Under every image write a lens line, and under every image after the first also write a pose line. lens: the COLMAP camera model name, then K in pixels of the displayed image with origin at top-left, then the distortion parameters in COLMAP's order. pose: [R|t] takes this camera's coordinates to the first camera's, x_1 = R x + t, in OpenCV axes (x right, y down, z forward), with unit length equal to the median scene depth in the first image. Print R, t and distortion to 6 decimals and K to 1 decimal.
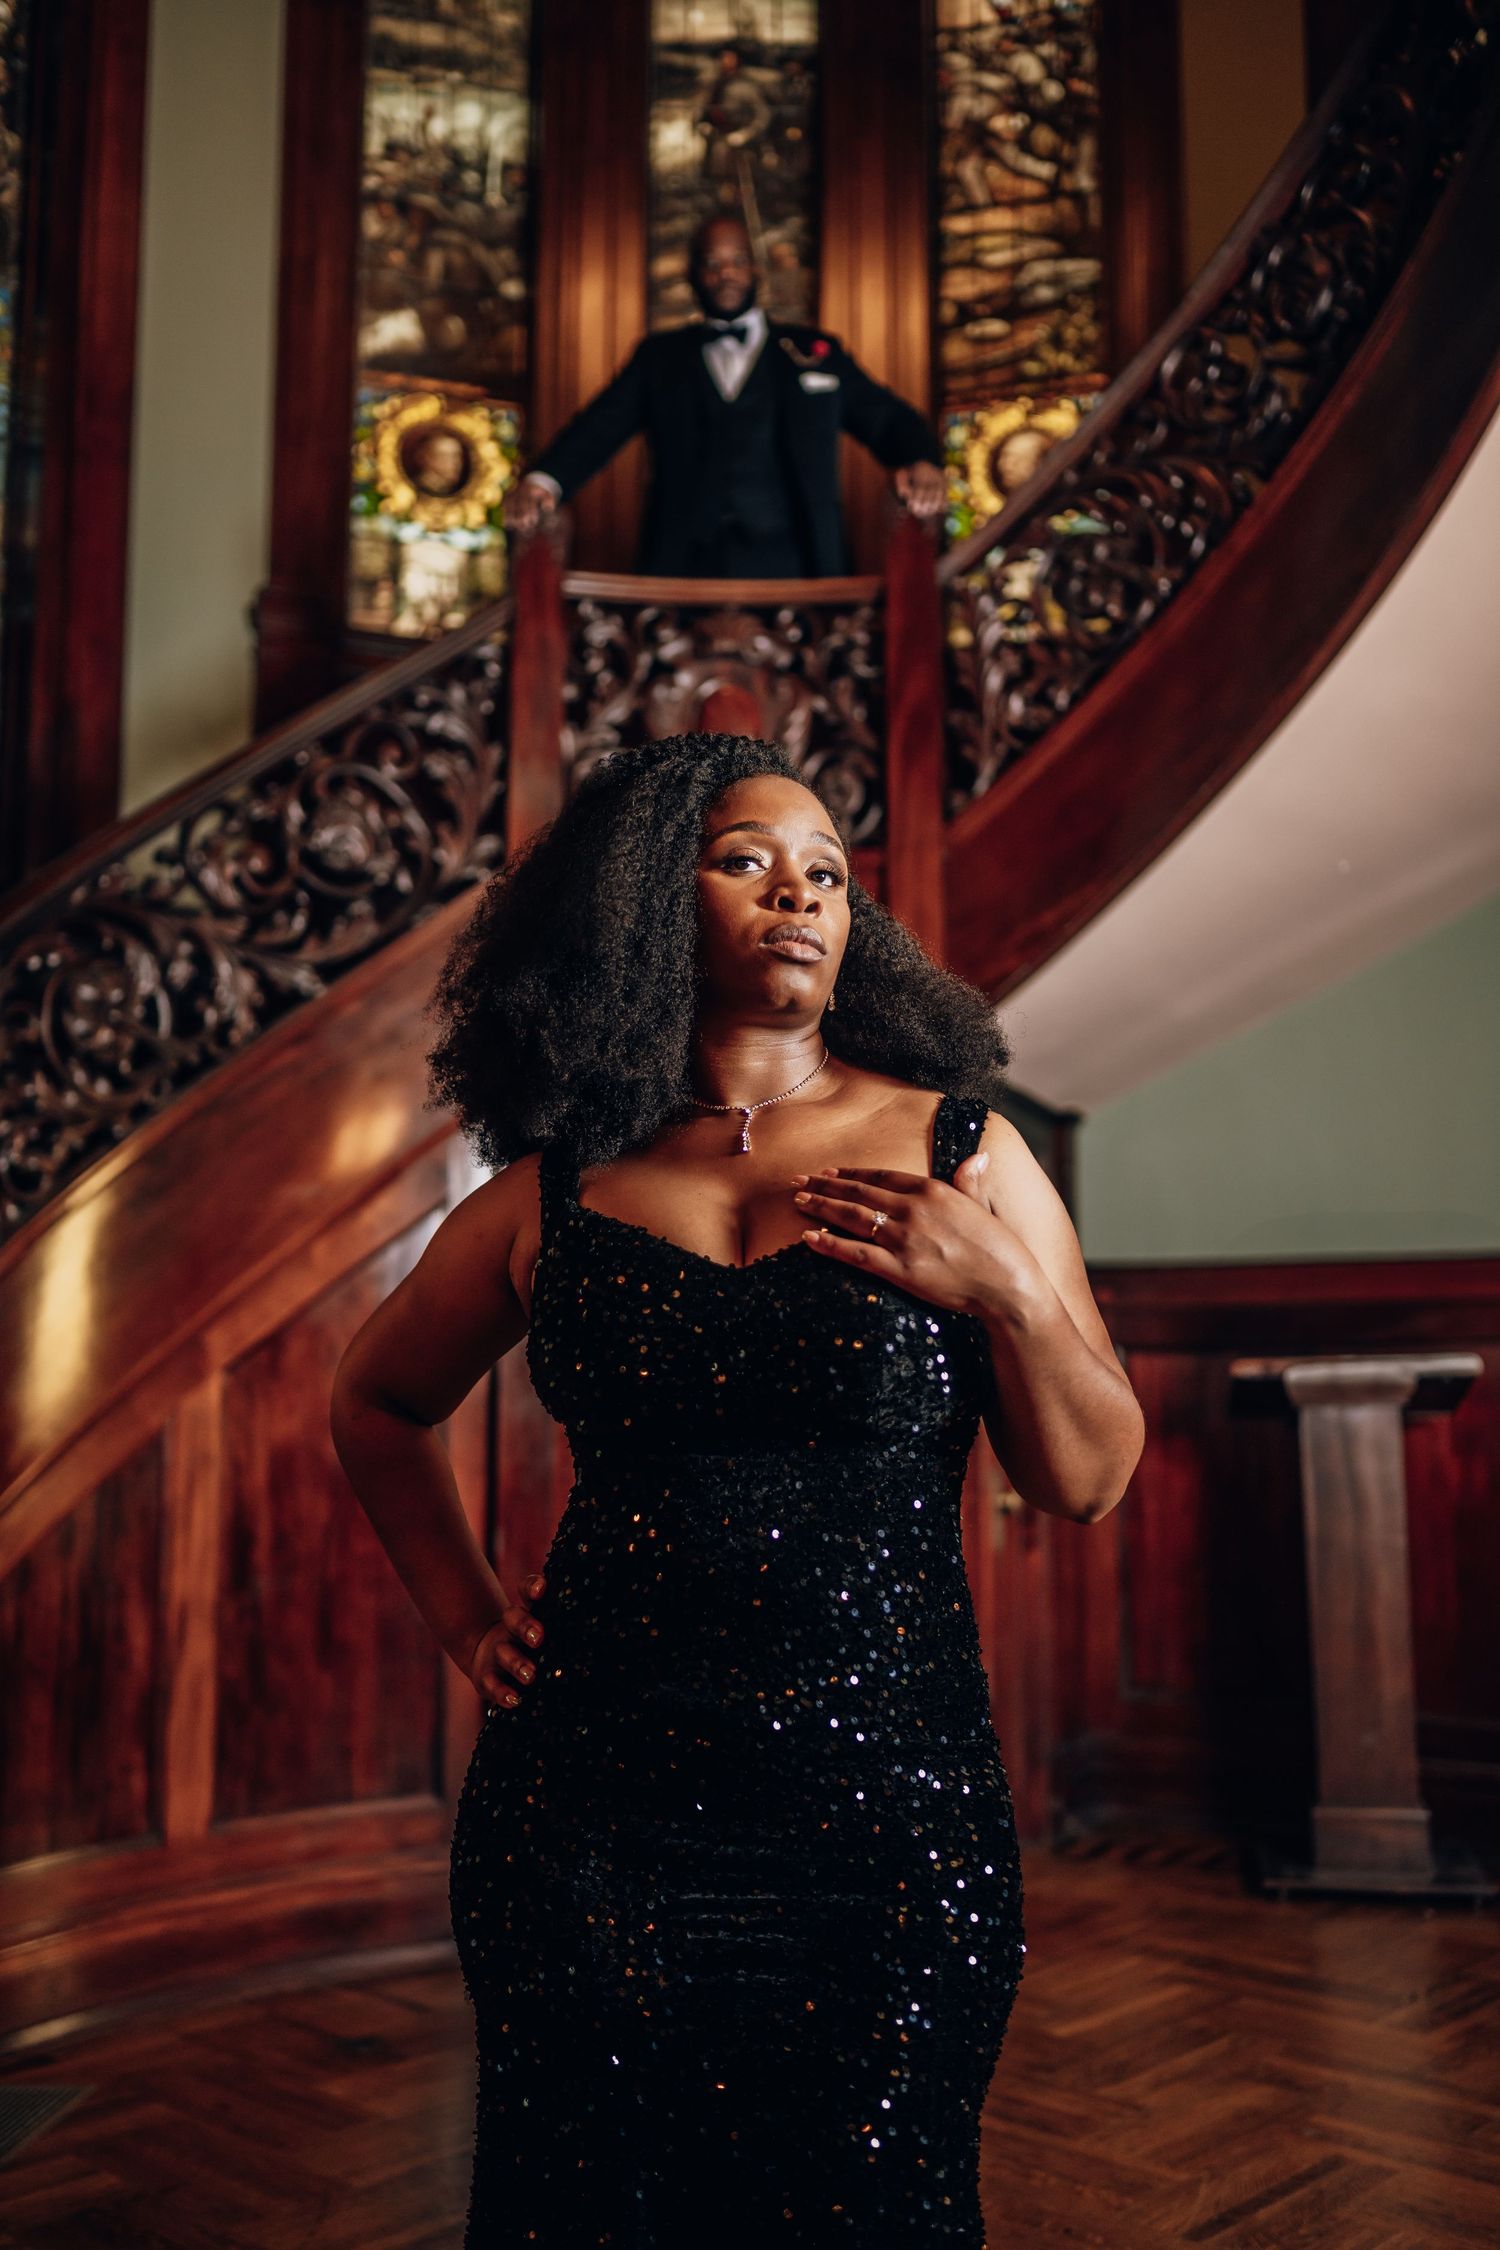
lens RADIAL K [[2234.0, 0, 750.0], [0, 2234.0, 1125.0], [0, 0, 1]] dist [-0.004453, 0.029934]
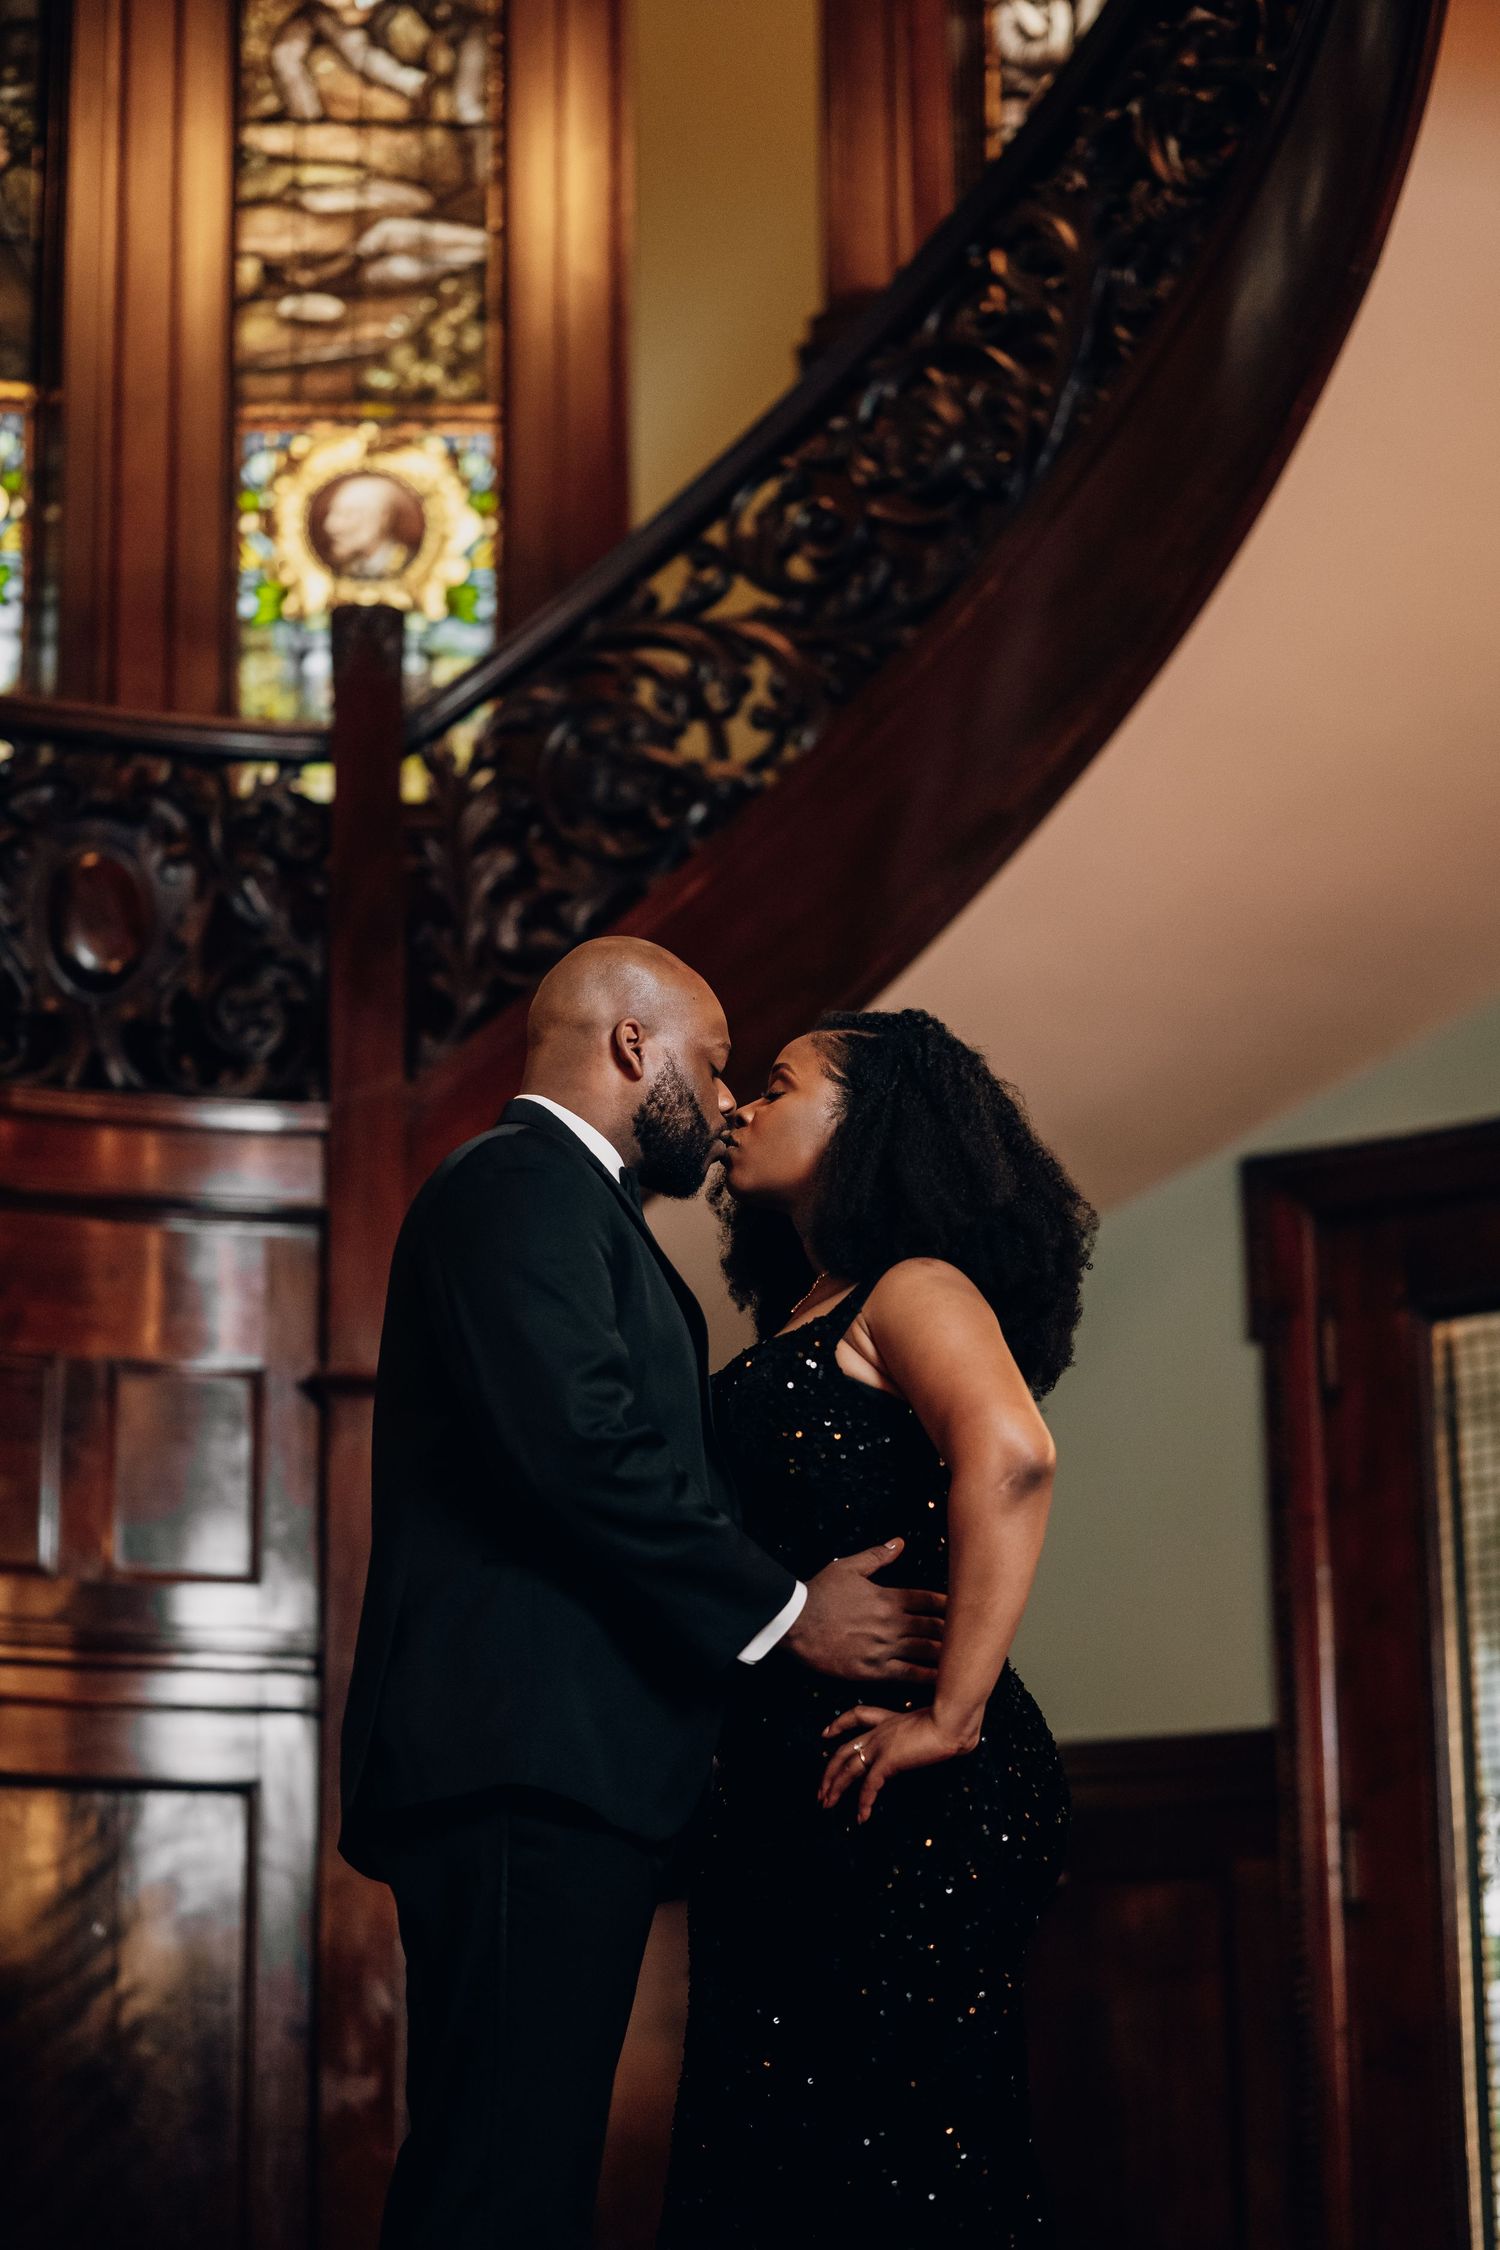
lens RADIAL K [[5361.3, 0, 750.0], [0, 5361.3, 1125.0], [0, 0, 1]] dist [0.038391, -0.254924]
pose [[0.940576, 0.081443, 0.329673, -0.263330], [-0.039729, 0.990539, -0.131357, 0.071399], [-0.337252, 0.110454, 0.934912, -0.451509]]
